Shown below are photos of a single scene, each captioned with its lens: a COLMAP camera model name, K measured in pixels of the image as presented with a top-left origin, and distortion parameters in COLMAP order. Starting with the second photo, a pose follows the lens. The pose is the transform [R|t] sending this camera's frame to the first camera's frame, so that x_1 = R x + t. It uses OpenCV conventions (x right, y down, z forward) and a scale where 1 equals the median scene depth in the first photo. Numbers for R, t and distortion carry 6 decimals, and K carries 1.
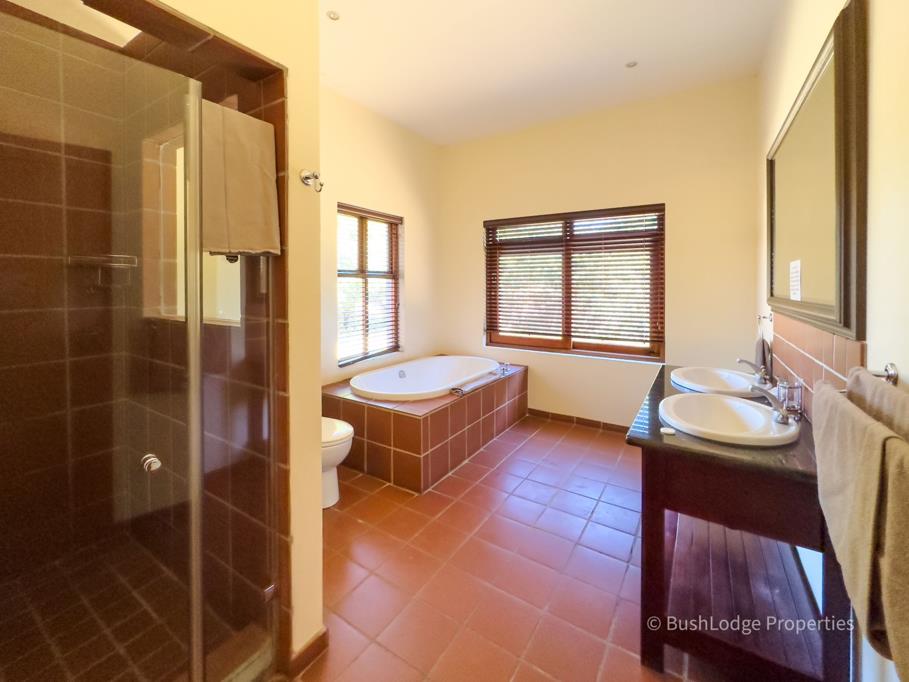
lens RADIAL K [[373.6, 0, 470.8], [0, 373.6, 288.3], [0, 0, 1]] dist [0.004599, 0.000654]
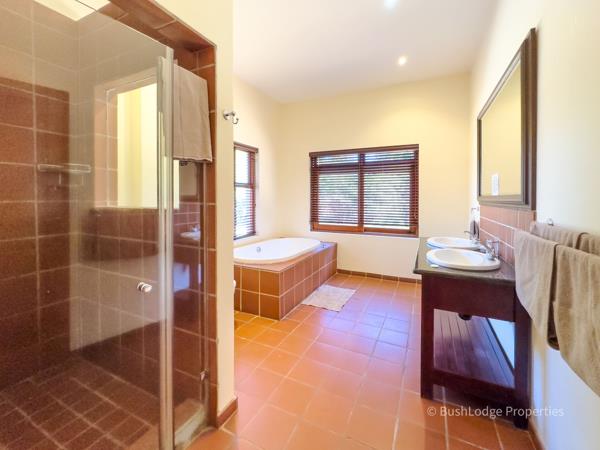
lens RADIAL K [[246.6, 0, 312.9], [0, 246.6, 203.0], [0, 0, 1]] dist [0.004599, 0.000654]
pose [[0.991037, -0.000136, 0.133586, -0.164078], [0.000116, 1.000000, 0.000151, 0.062048], [-0.133586, -0.000134, 0.991037, -0.073287]]
